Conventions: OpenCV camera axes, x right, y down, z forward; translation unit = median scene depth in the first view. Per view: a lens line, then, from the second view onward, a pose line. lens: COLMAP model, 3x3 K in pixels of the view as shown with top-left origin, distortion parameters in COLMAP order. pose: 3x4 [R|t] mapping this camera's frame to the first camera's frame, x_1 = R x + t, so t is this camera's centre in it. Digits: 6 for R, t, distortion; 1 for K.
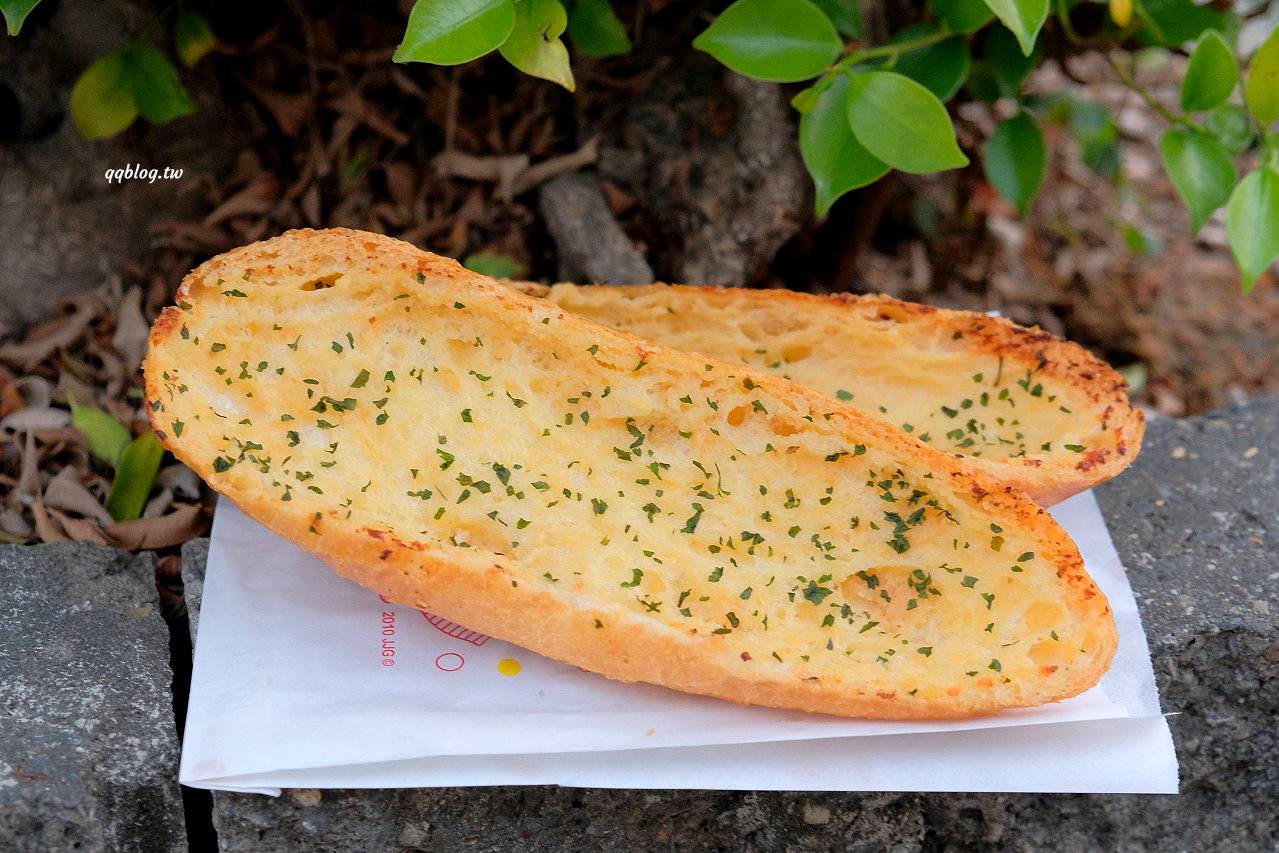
lens RADIAL K [[1962.5, 0, 639.5], [0, 1962.5, 426.5], [0, 0, 1]] dist [-0.244756, 0.924890]
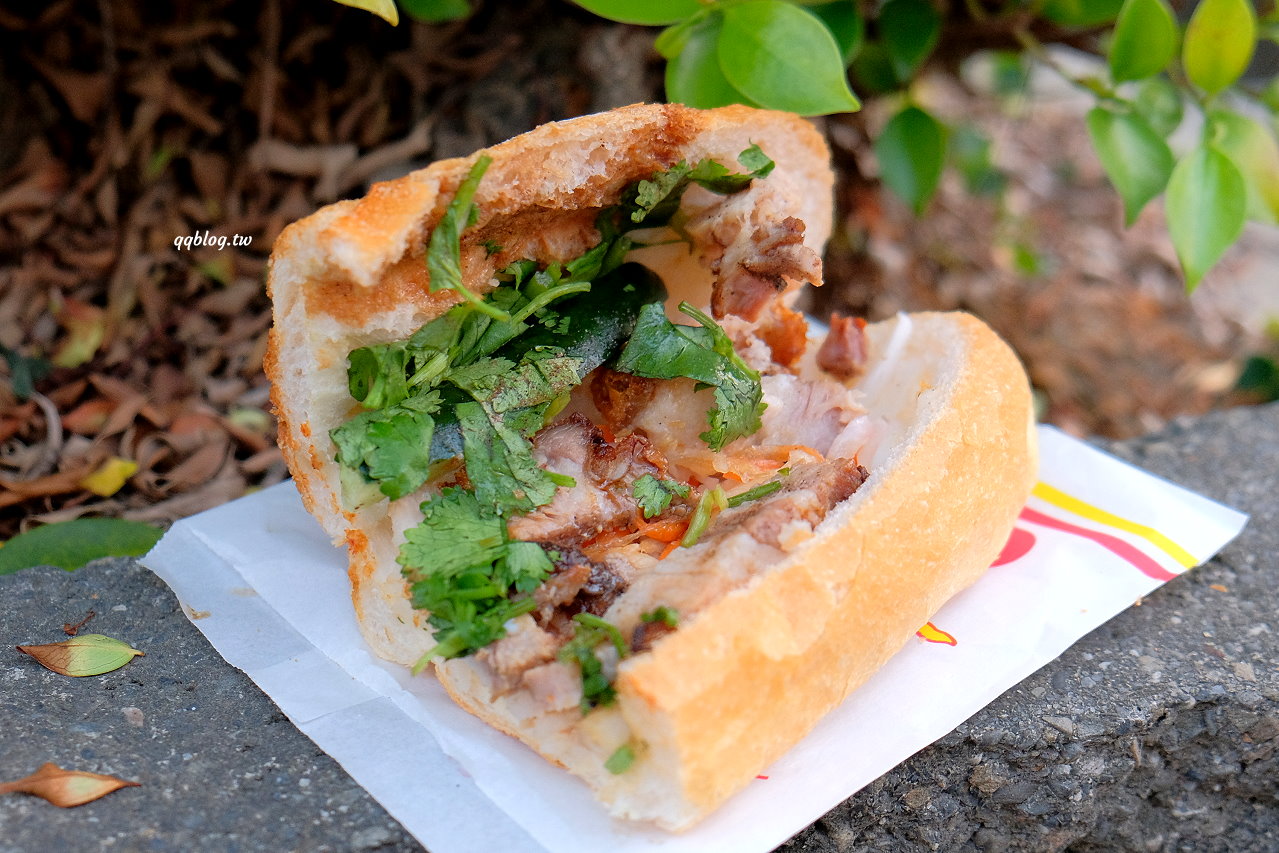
lens RADIAL K [[1801.3, 0, 639.5], [0, 1801.3, 426.5], [0, 0, 1]] dist [-0.058156, -0.009893]
pose [[0.997953, 0.001488, 0.063927, 0.025610], [0.000182, 0.999659, -0.026108, 0.011574], [-0.063944, 0.026066, 0.997613, 0.269348]]
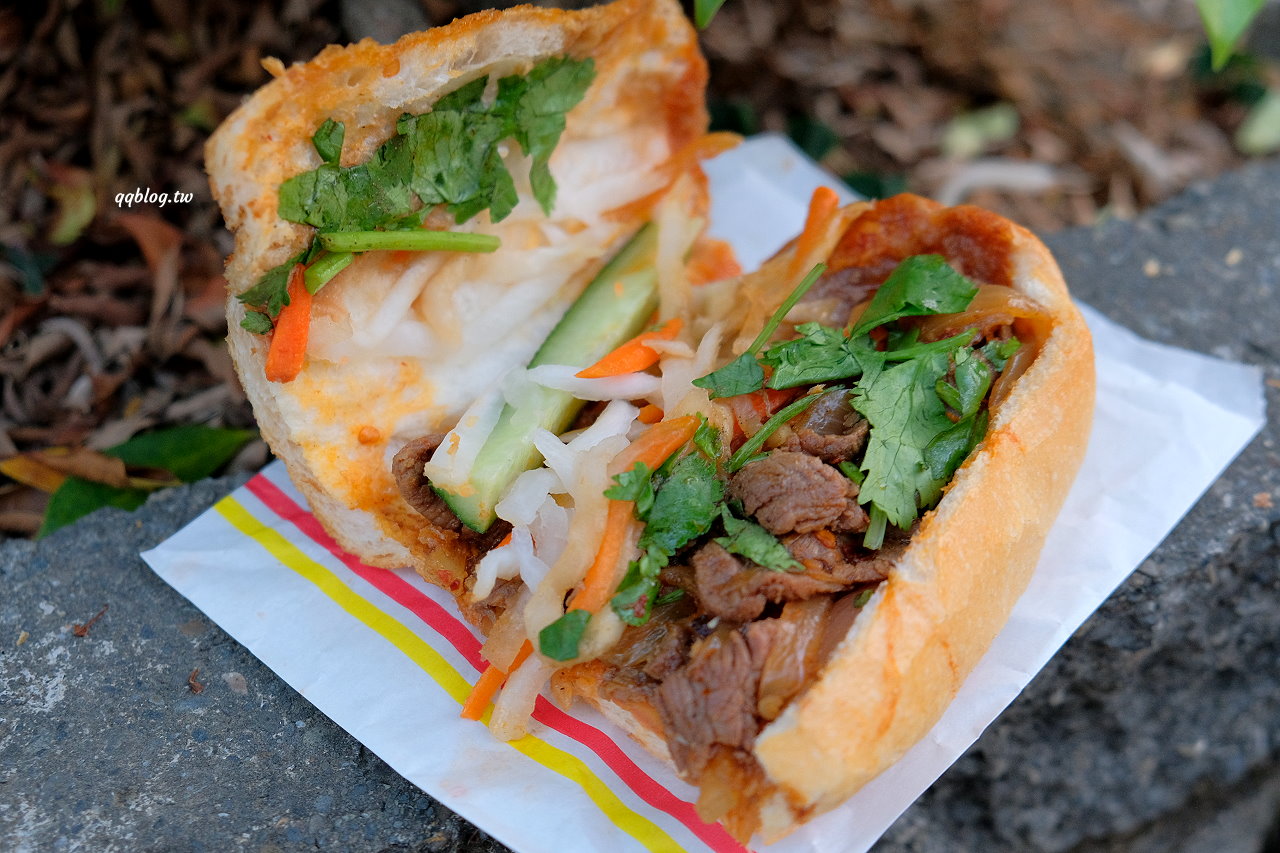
lens RADIAL K [[1639.4, 0, 671.3], [0, 1639.4, 444.0], [0, 0, 1]] dist [-0.048580, 0.080954]
pose [[0.985550, -0.134505, 0.102958, -0.010694], [0.110772, 0.971623, 0.208992, -0.091745], [-0.128147, -0.194567, 0.972482, 0.356270]]
